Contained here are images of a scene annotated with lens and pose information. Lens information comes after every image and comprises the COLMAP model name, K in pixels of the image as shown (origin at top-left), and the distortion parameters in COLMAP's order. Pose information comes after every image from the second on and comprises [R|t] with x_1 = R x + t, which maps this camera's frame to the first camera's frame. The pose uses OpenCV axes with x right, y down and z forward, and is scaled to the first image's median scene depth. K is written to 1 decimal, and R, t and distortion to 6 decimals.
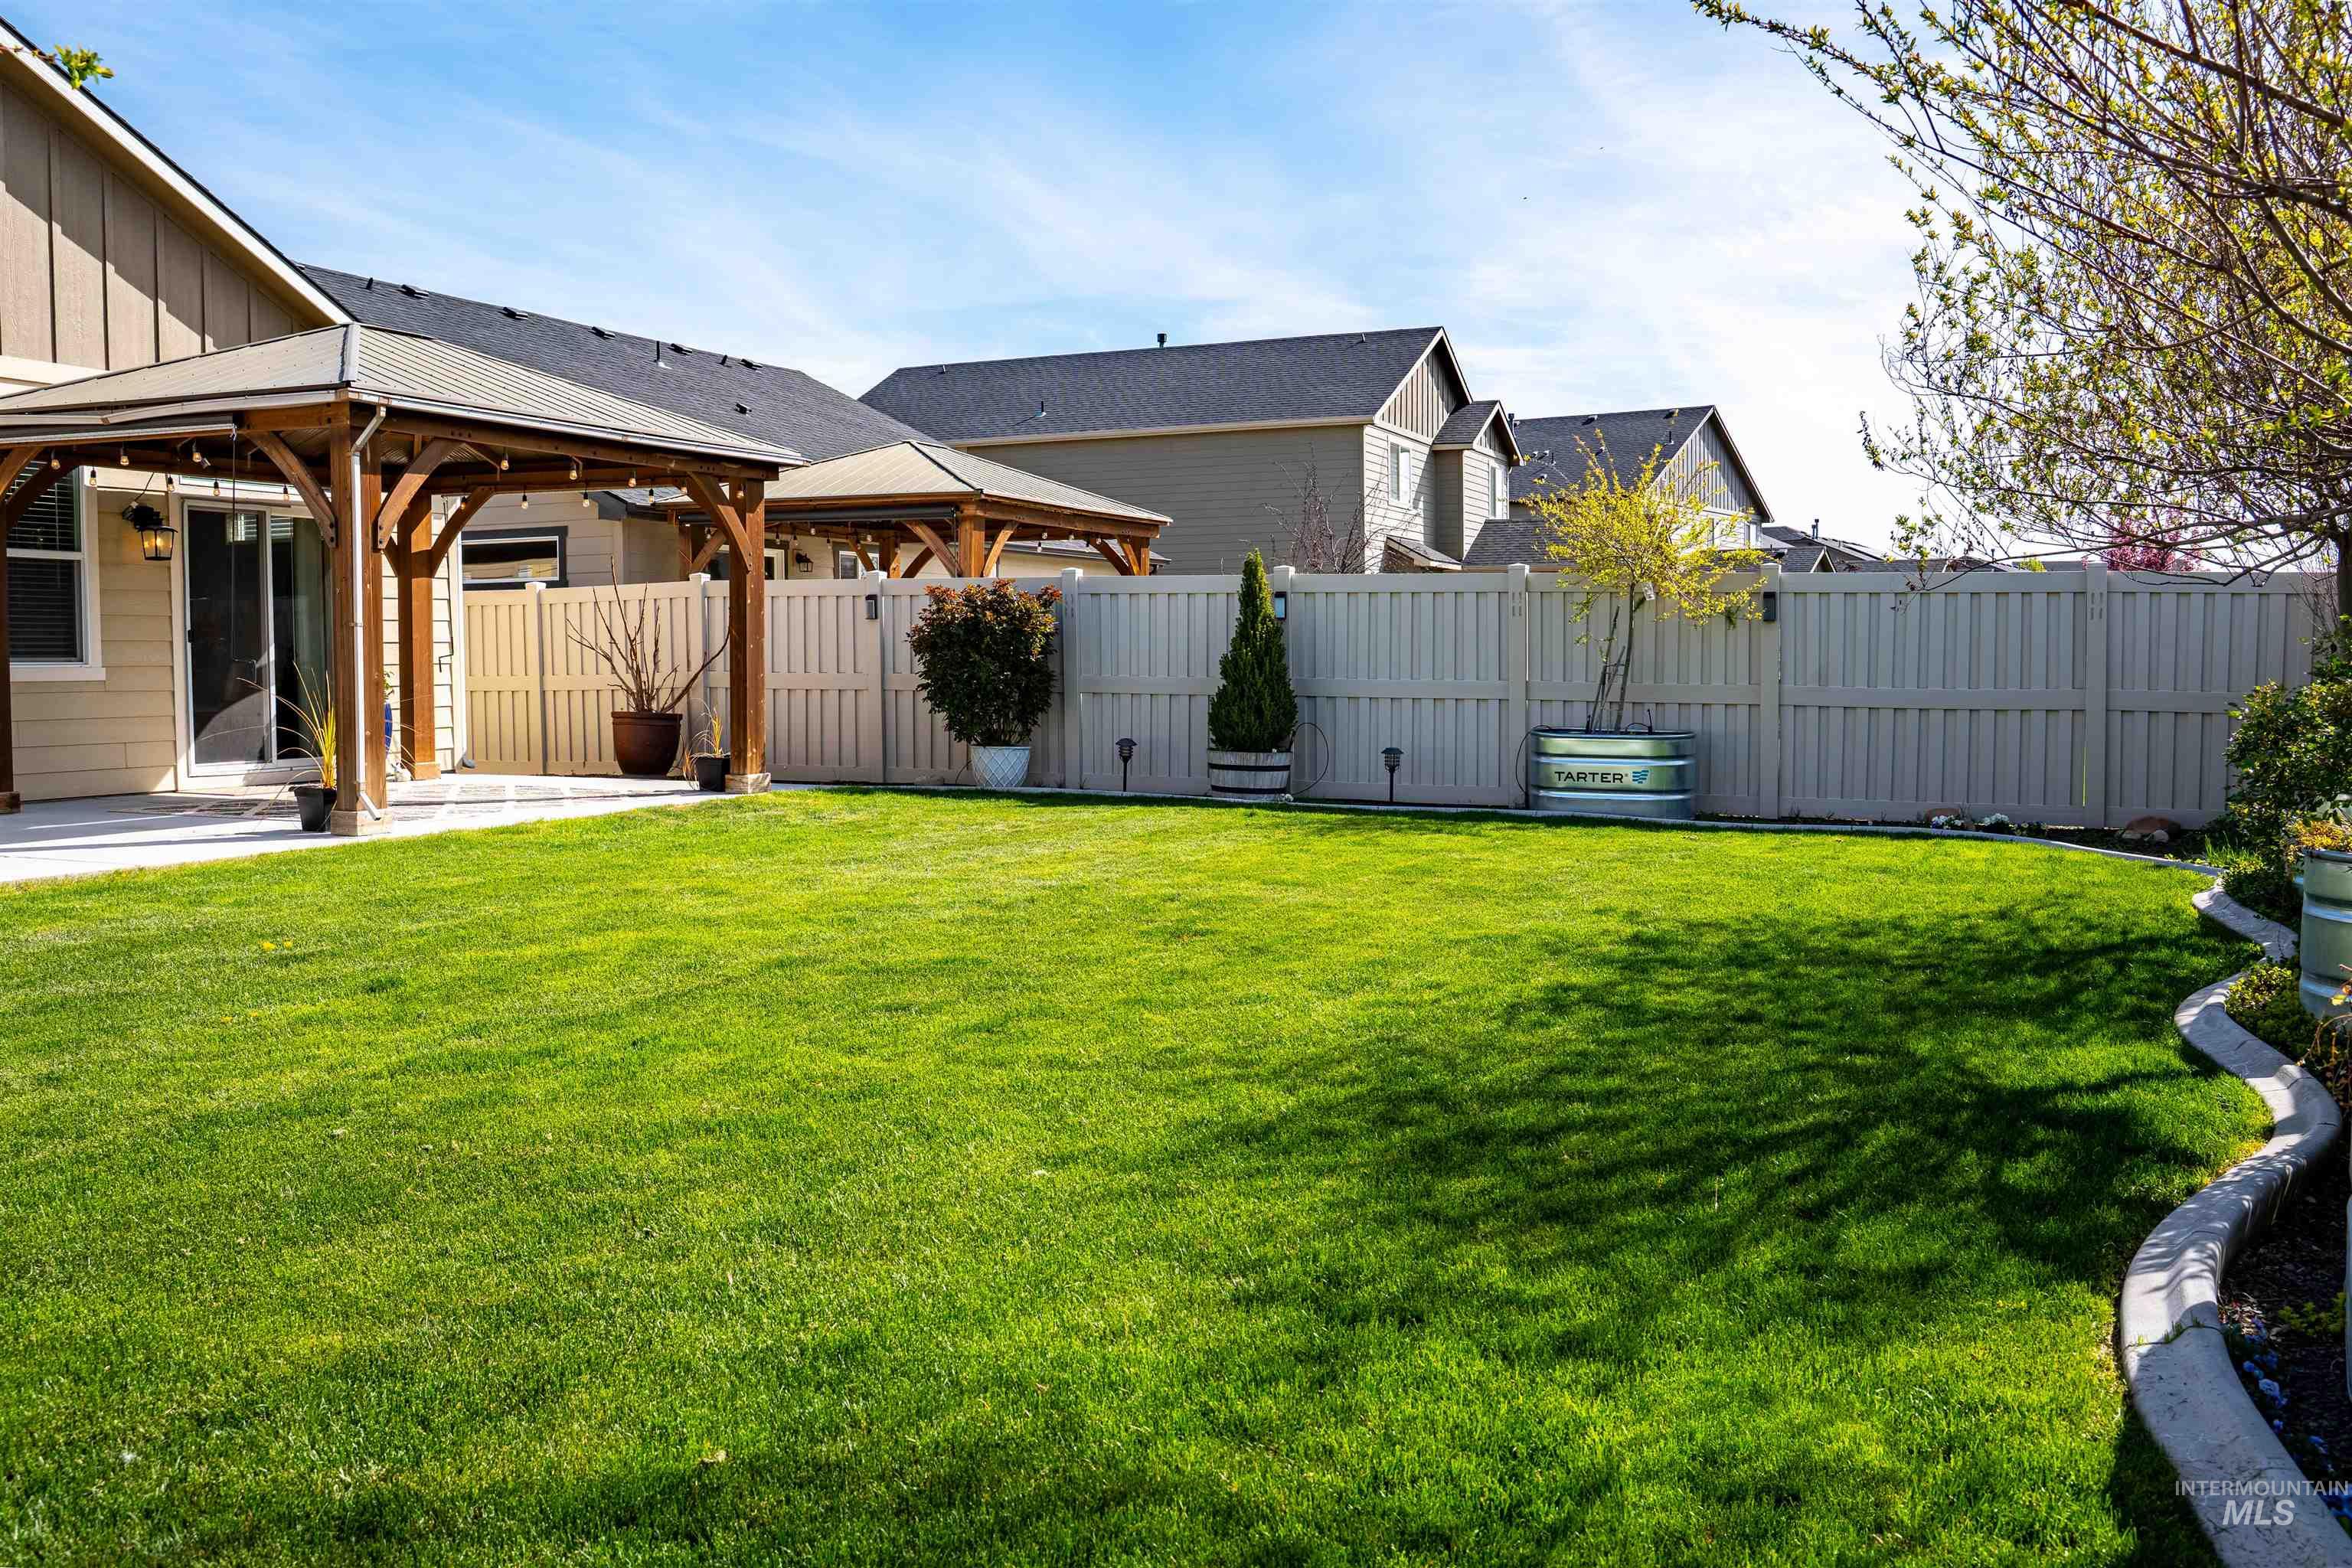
lens RADIAL K [[1994.6, 0, 1176.0], [0, 1994.6, 784.0], [0, 0, 1]] dist [-0.058039, 0.006755]
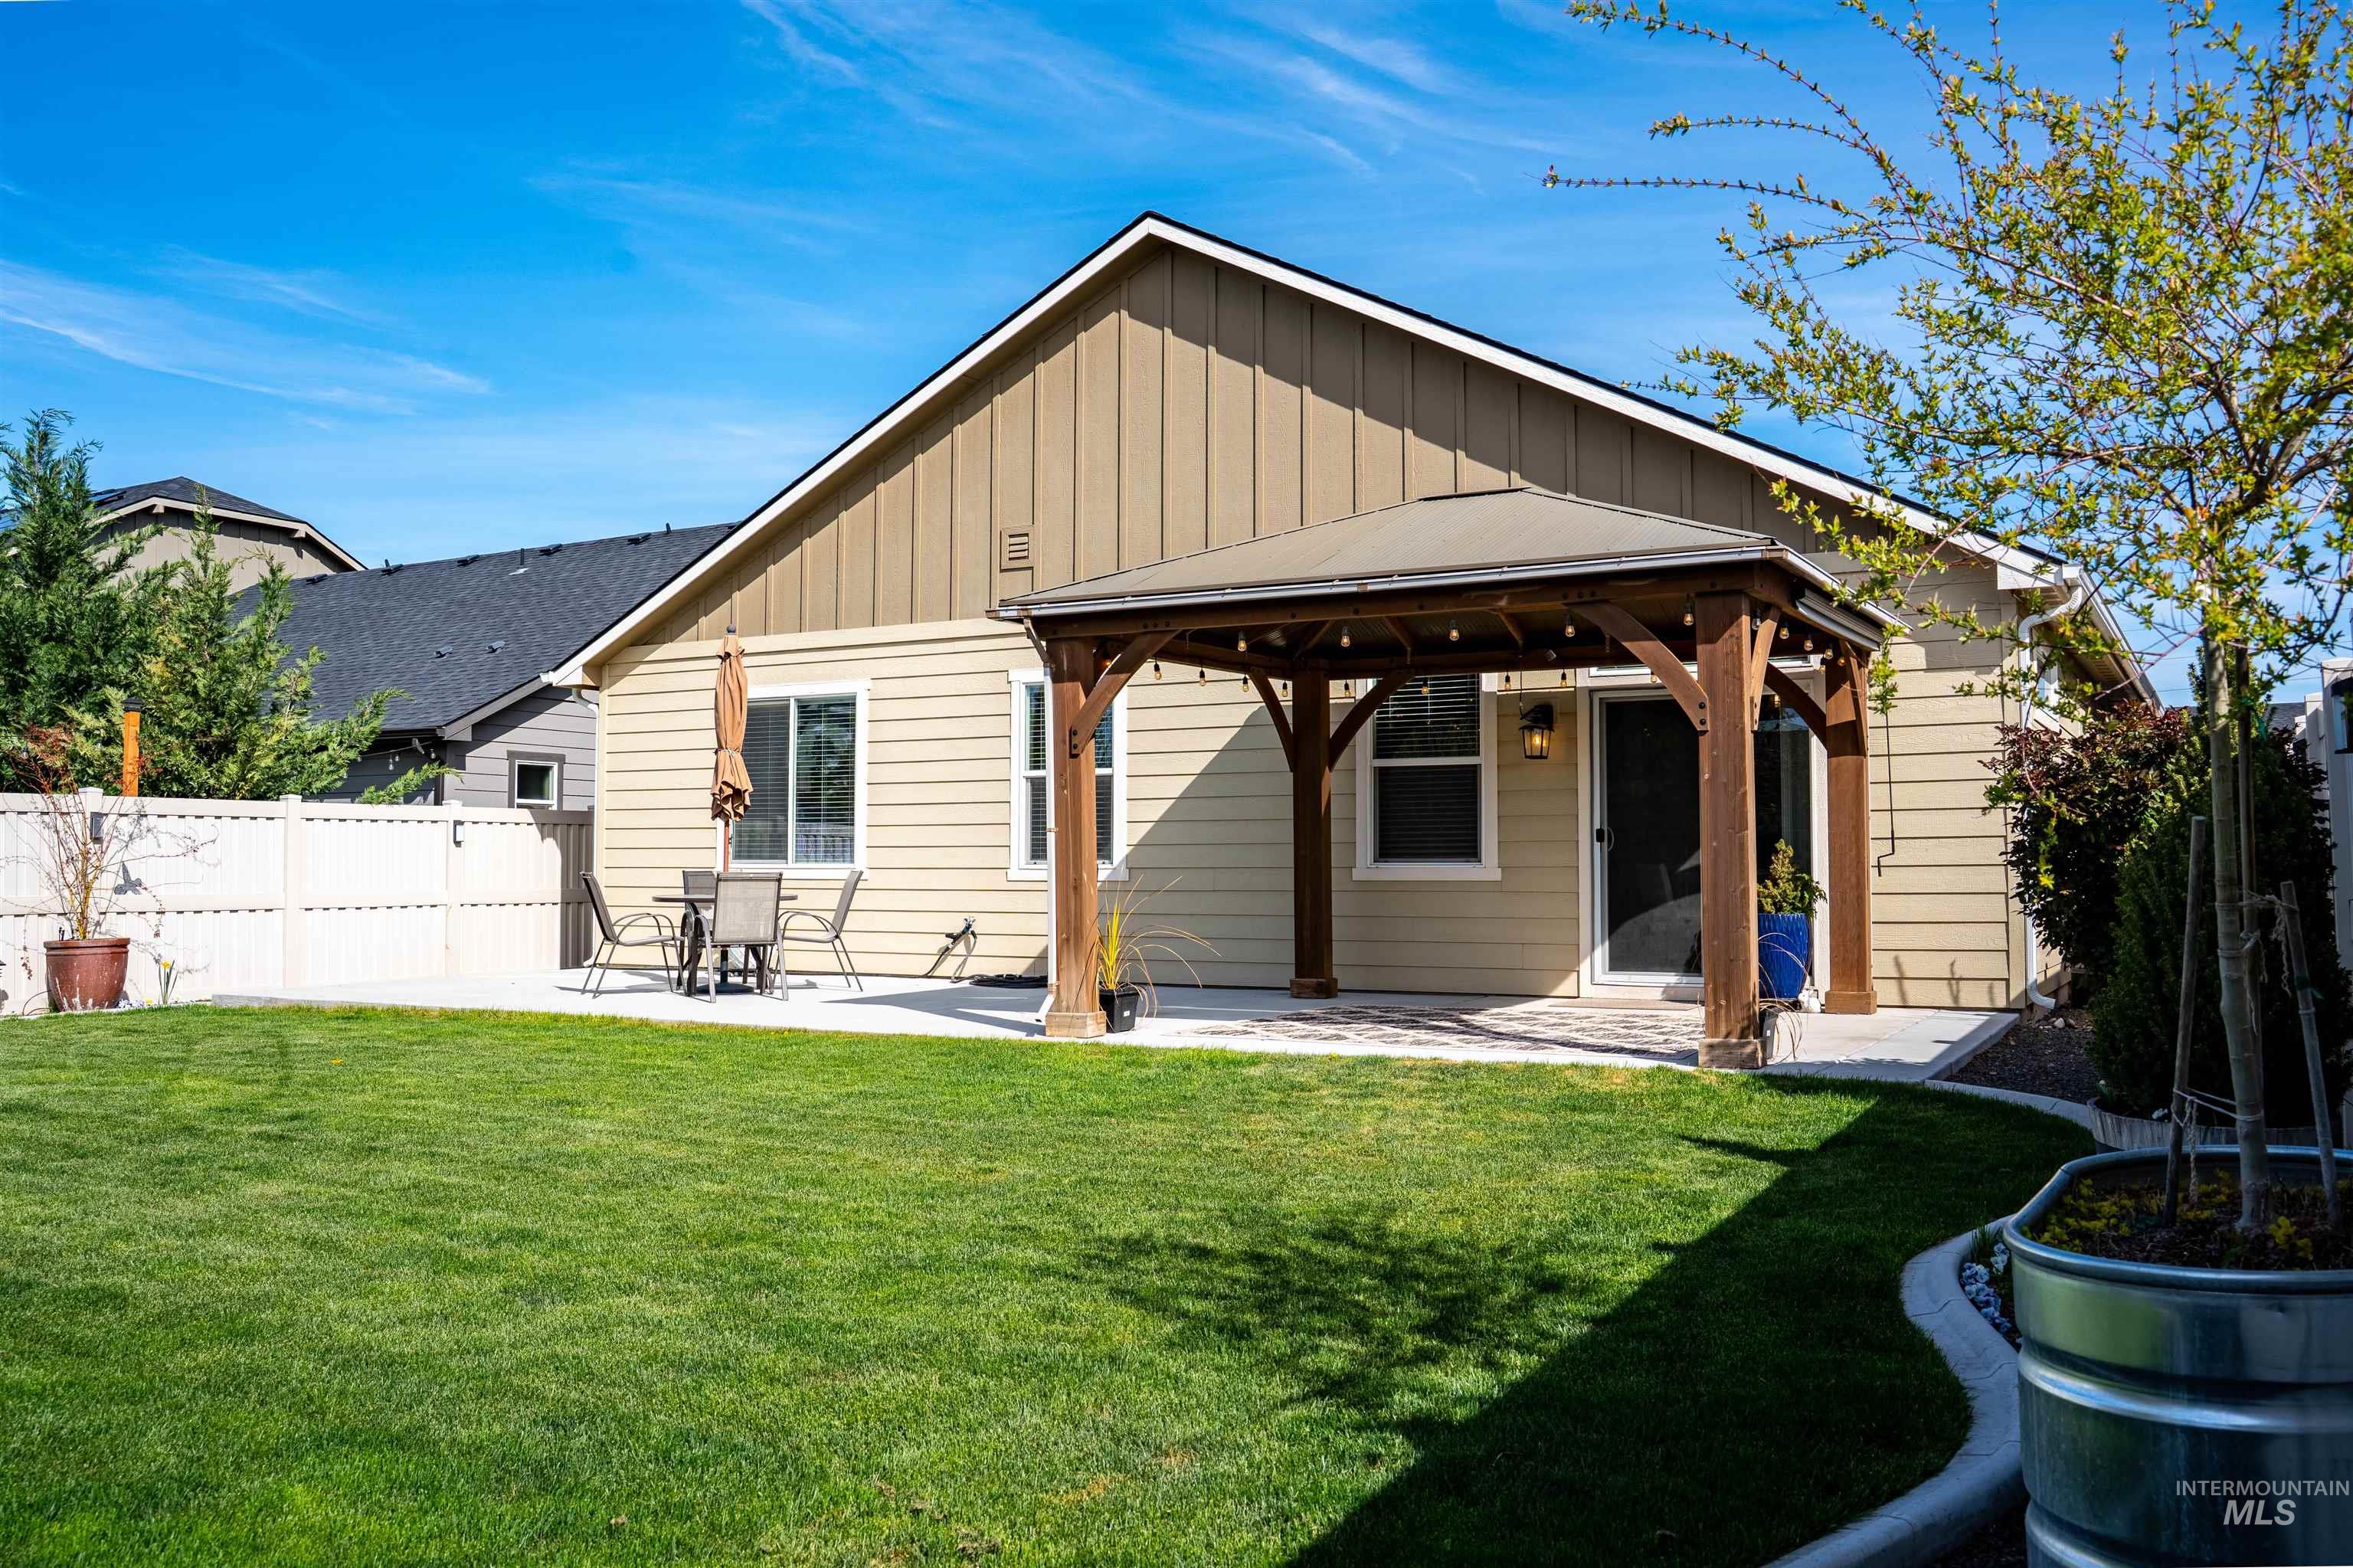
lens RADIAL K [[1917.8, 0, 1176.5], [0, 1917.8, 784.0], [0, 0, 1]] dist [-0.107850, 0.077735]
pose [[-0.111923, -0.037063, -0.993025, 0.446653], [-0.059835, 0.997742, -0.030495, -0.061598], [0.991914, 0.056004, -0.113888, 0.928657]]
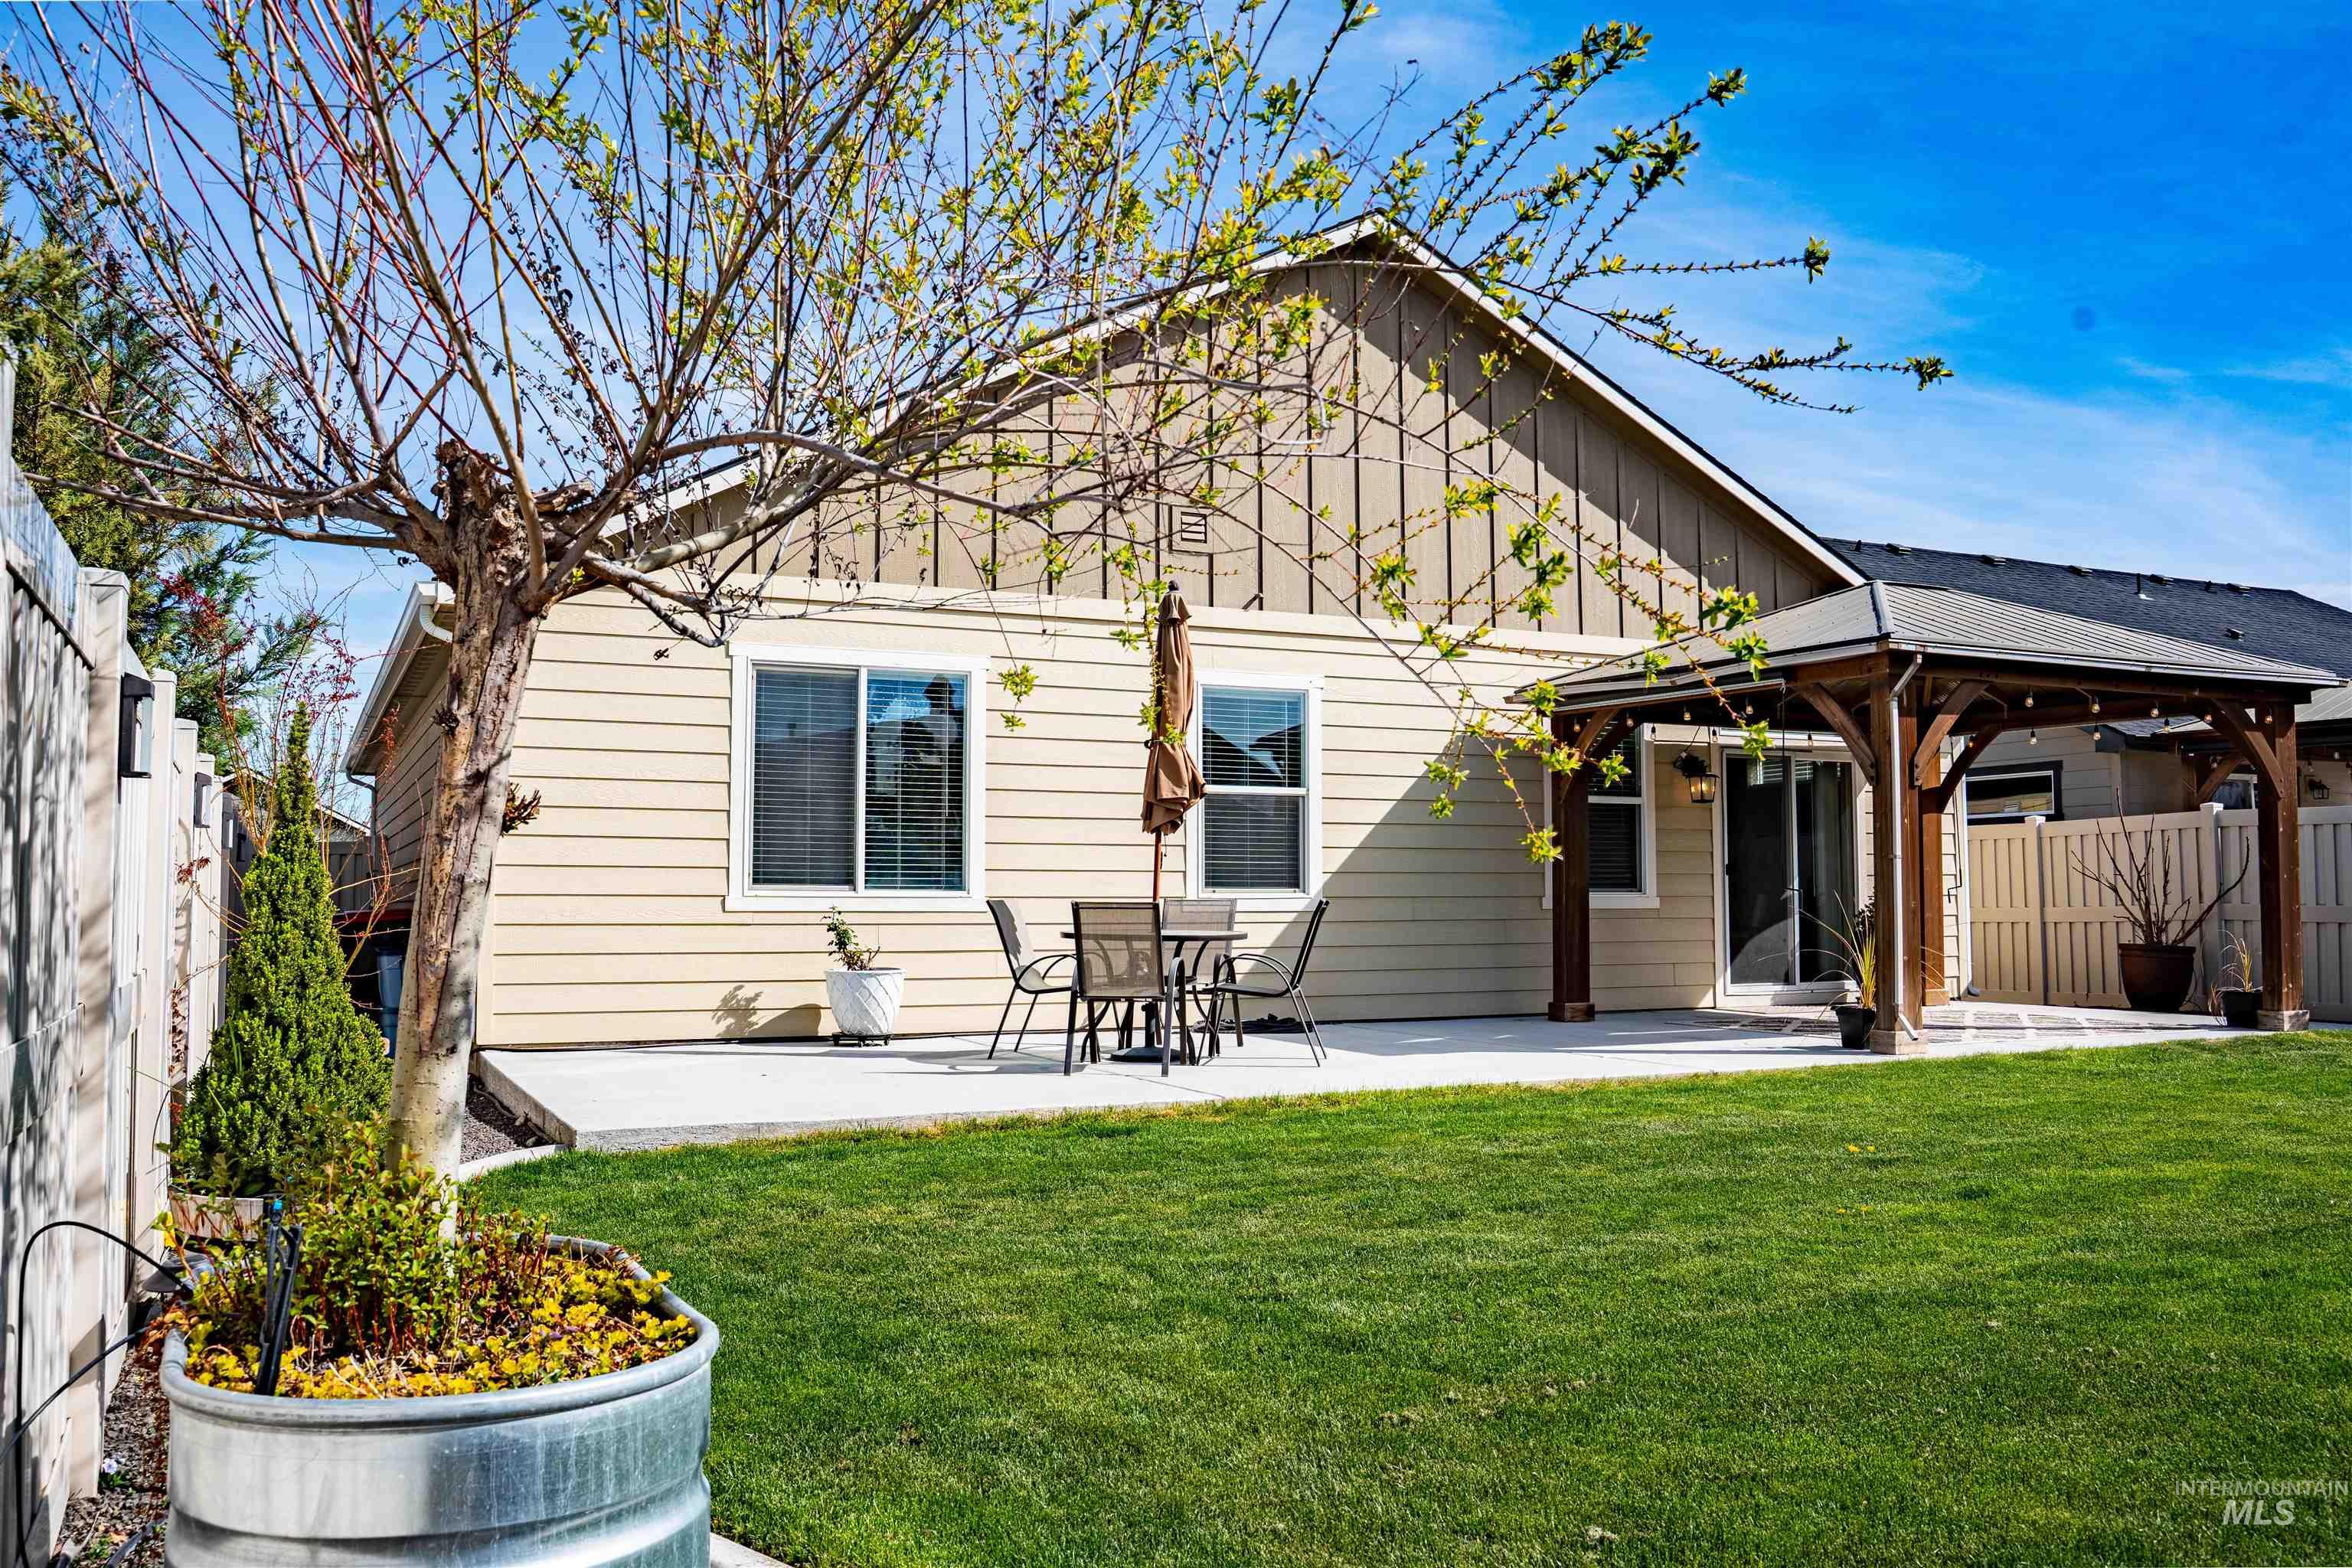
lens RADIAL K [[1916.9, 0, 1176.0], [0, 1916.9, 784.0], [0, 0, 1]] dist [-0.107850, 0.077735]
pose [[0.753950, -0.036362, -0.655925, -0.026708], [-0.043569, 0.993501, -0.105156, 0.004049], [0.655485, 0.107861, 0.747466, -0.022787]]
